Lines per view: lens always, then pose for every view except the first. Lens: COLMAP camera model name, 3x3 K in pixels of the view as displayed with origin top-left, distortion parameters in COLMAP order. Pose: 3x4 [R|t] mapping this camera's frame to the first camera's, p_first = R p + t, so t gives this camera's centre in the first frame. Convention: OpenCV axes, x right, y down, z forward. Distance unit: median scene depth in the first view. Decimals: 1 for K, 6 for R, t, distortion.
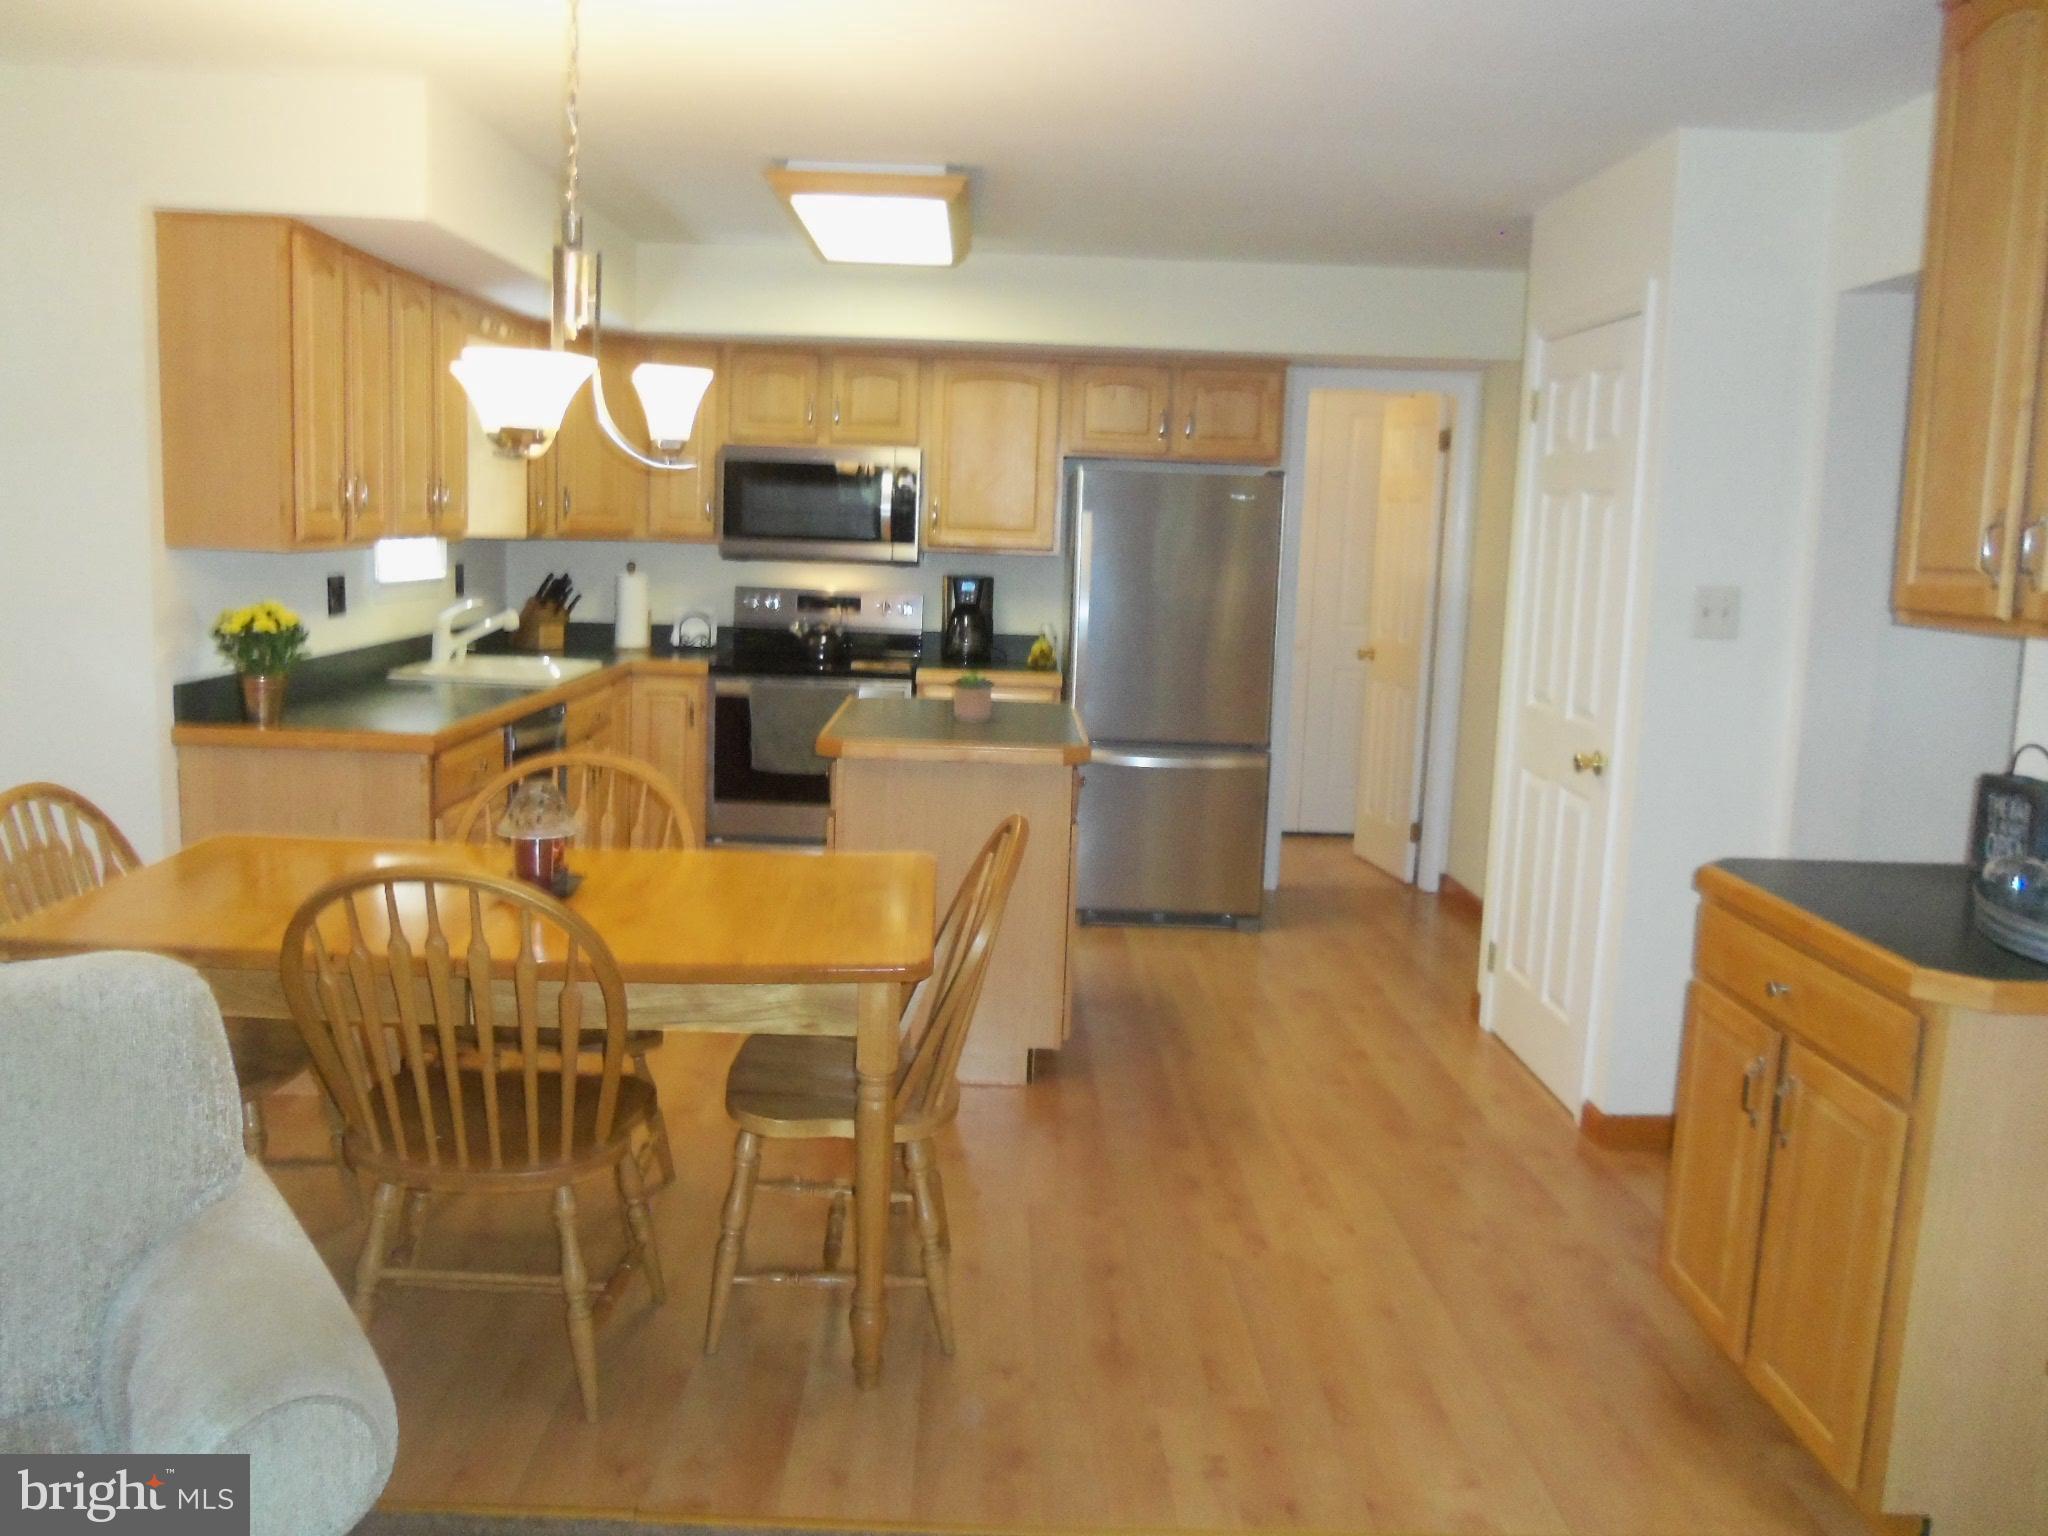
lens RADIAL K [[1676.4, 0, 1024.0], [0, 1676.4, 768.0], [0, 0, 1]] dist [-0.075899, 0.044850]
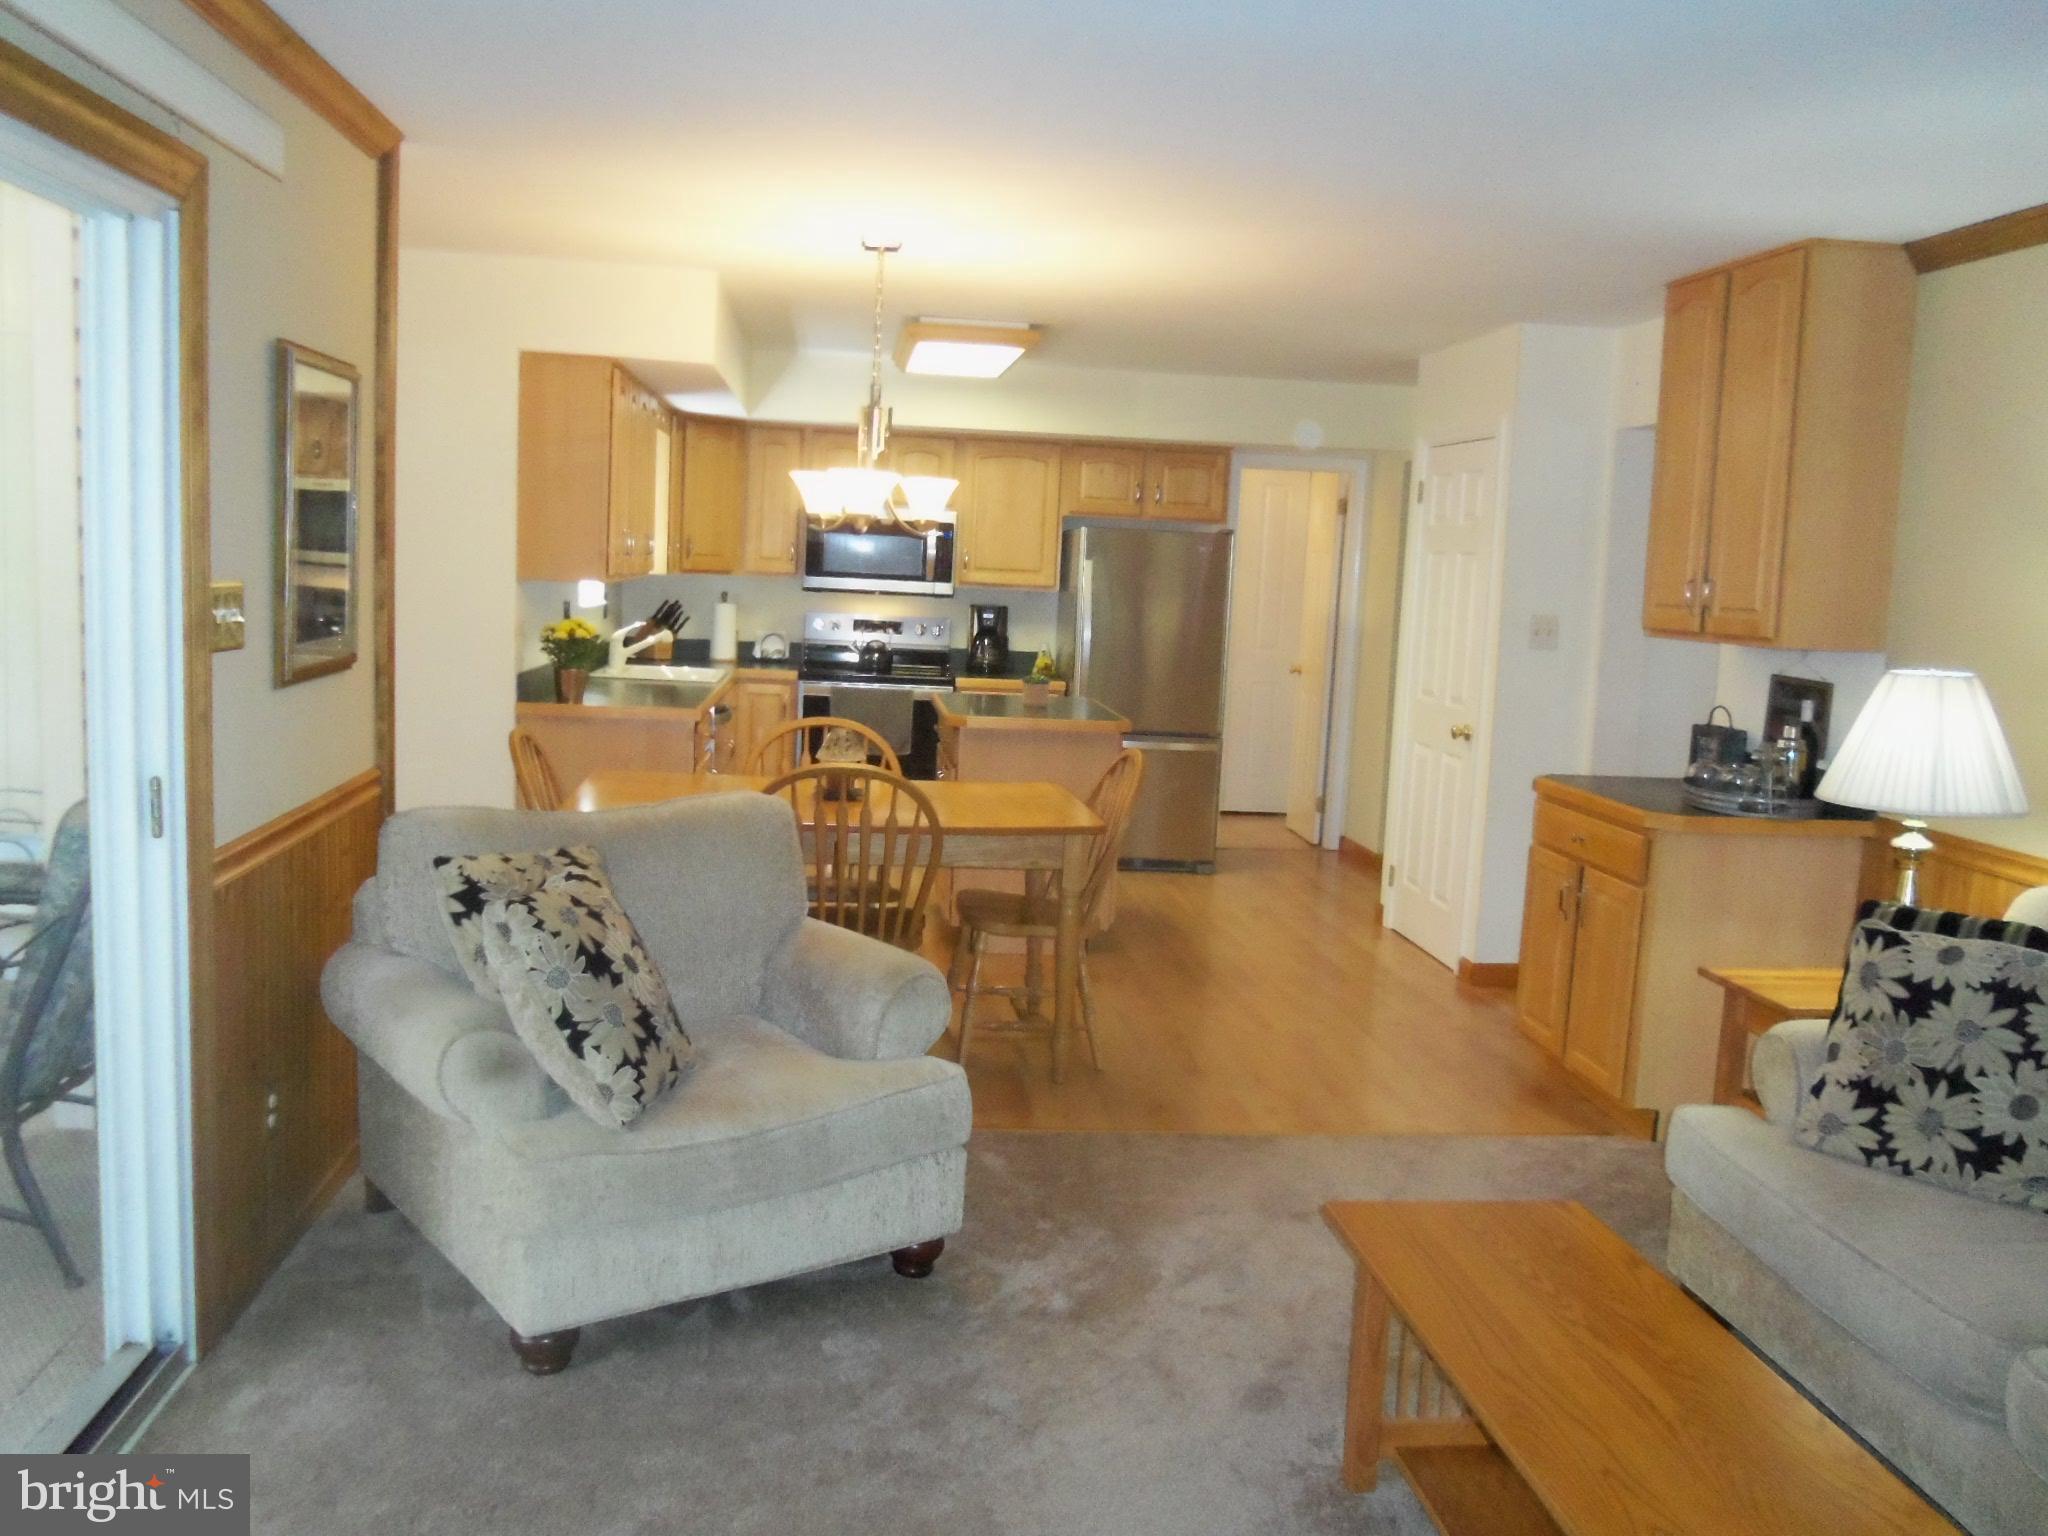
lens RADIAL K [[1676.4, 0, 1024.0], [0, 1676.4, 768.0], [0, 0, 1]] dist [-0.075899, 0.044850]
pose [[0.995769, 0.000010, 0.091893, -0.131037], [0.001862, 0.999793, -0.020282, 0.039708], [-0.091874, 0.020368, 0.995562, -0.315858]]
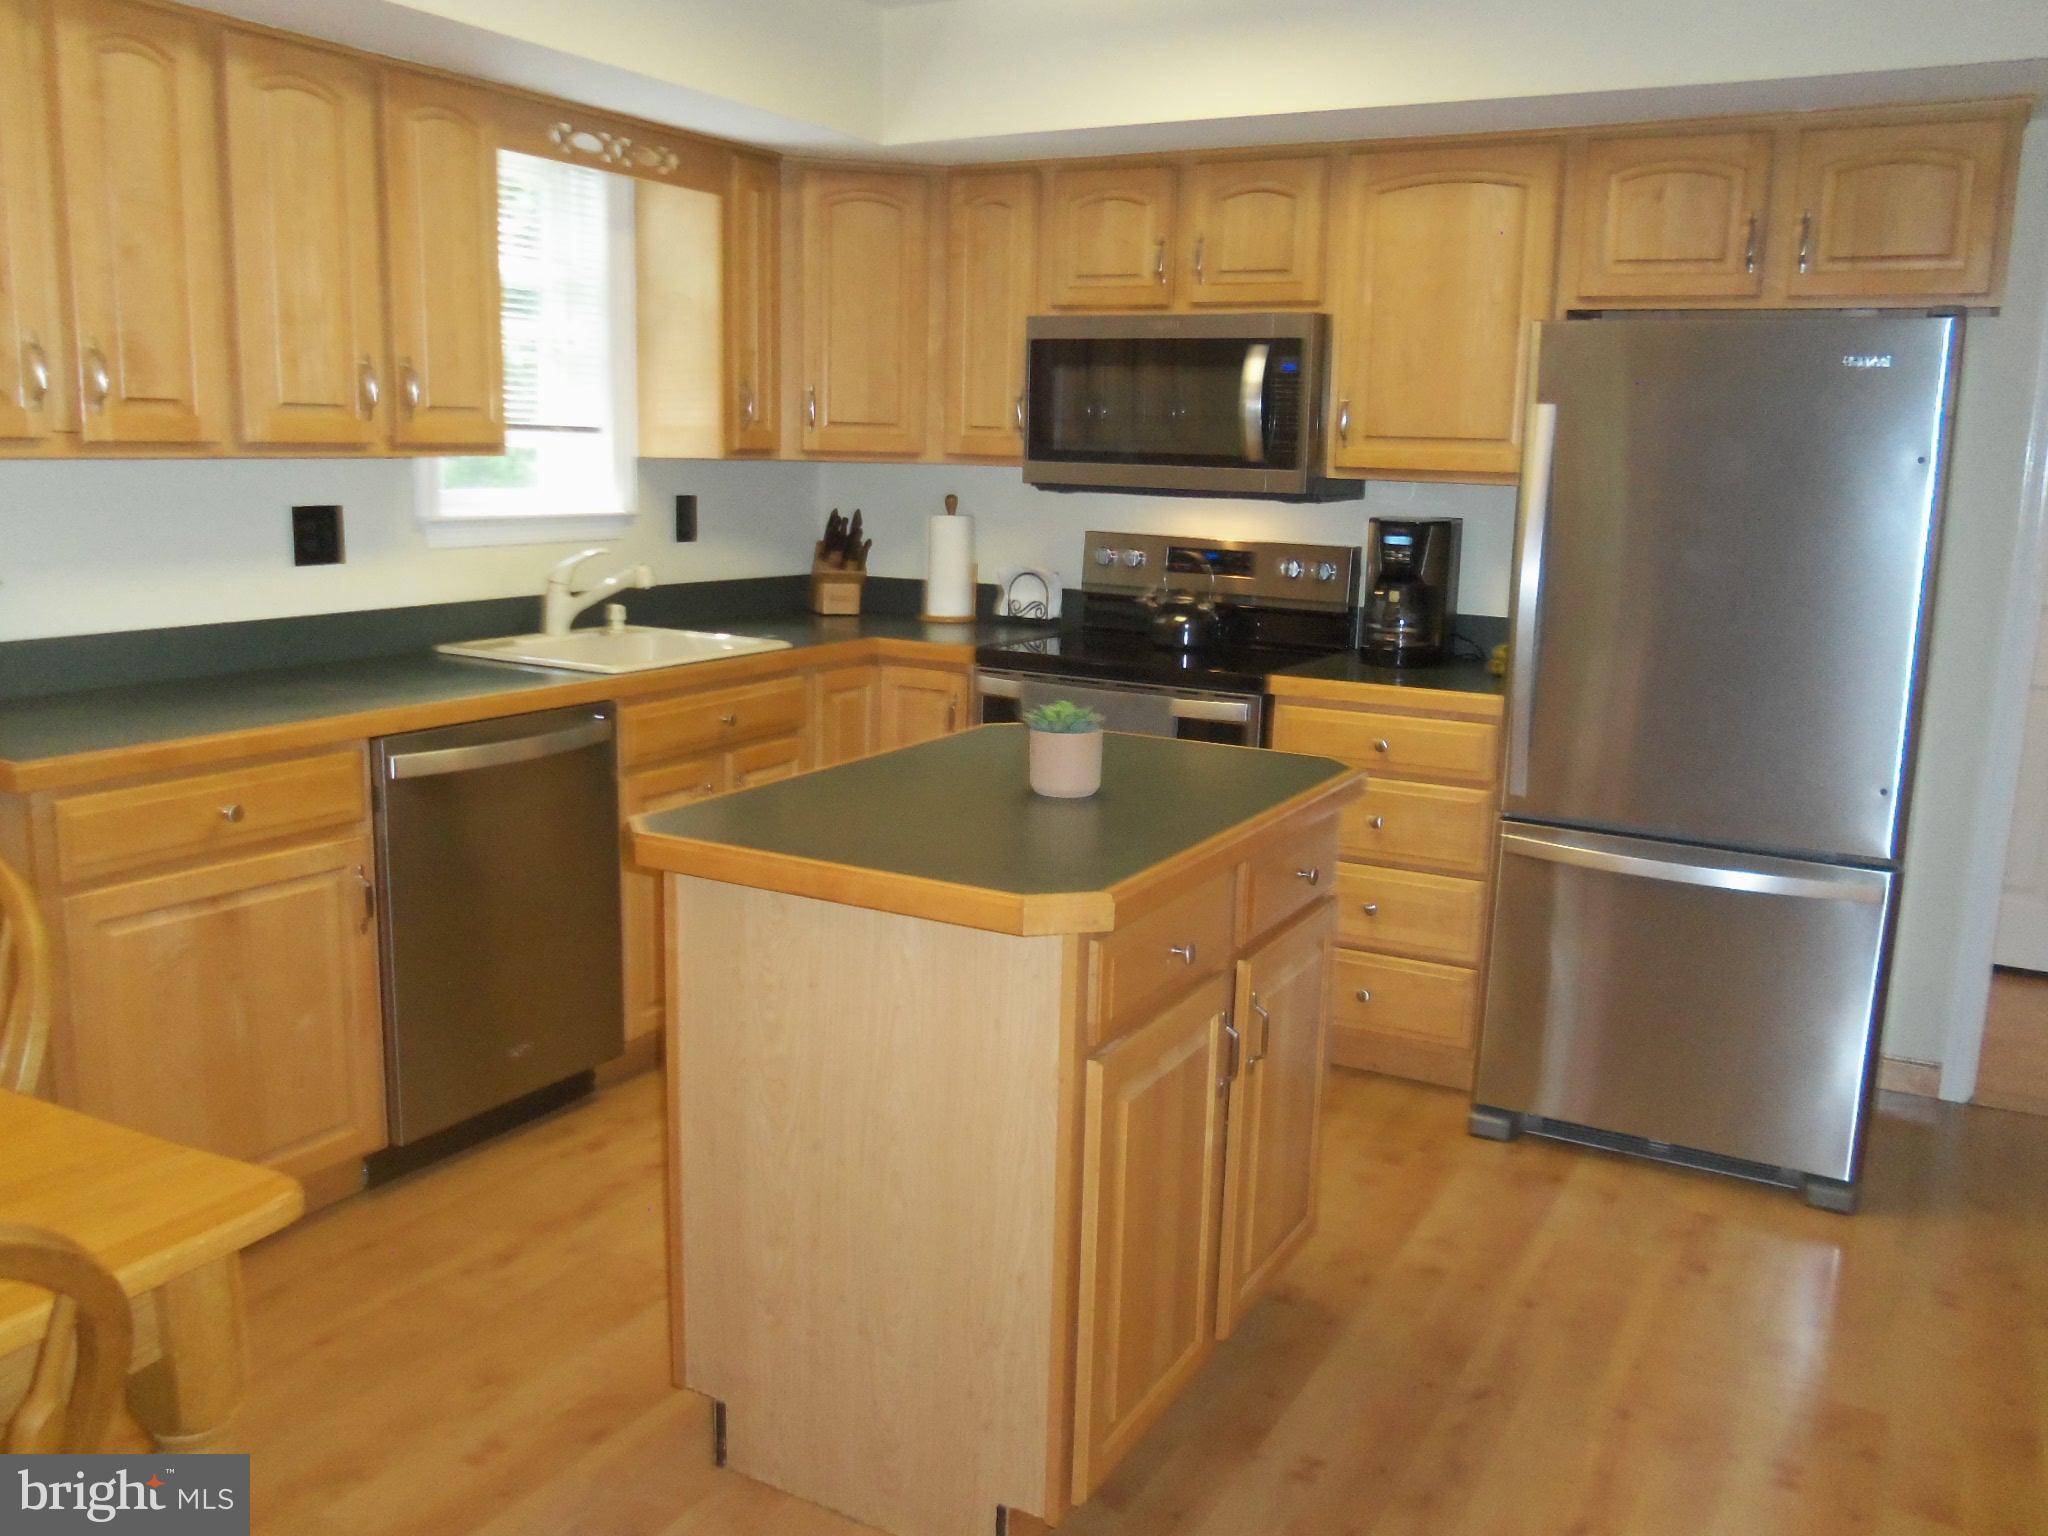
lens RADIAL K [[1717.5, 0, 1019.5], [0, 1717.5, 736.6], [0, 0, 1]] dist [-0.035457, 0.003171]
pose [[0.868495, 0.067446, -0.491088, 0.161720], [-0.065715, 0.997622, 0.020796, -0.041683], [0.491323, 0.014210, 0.870862, 0.408283]]
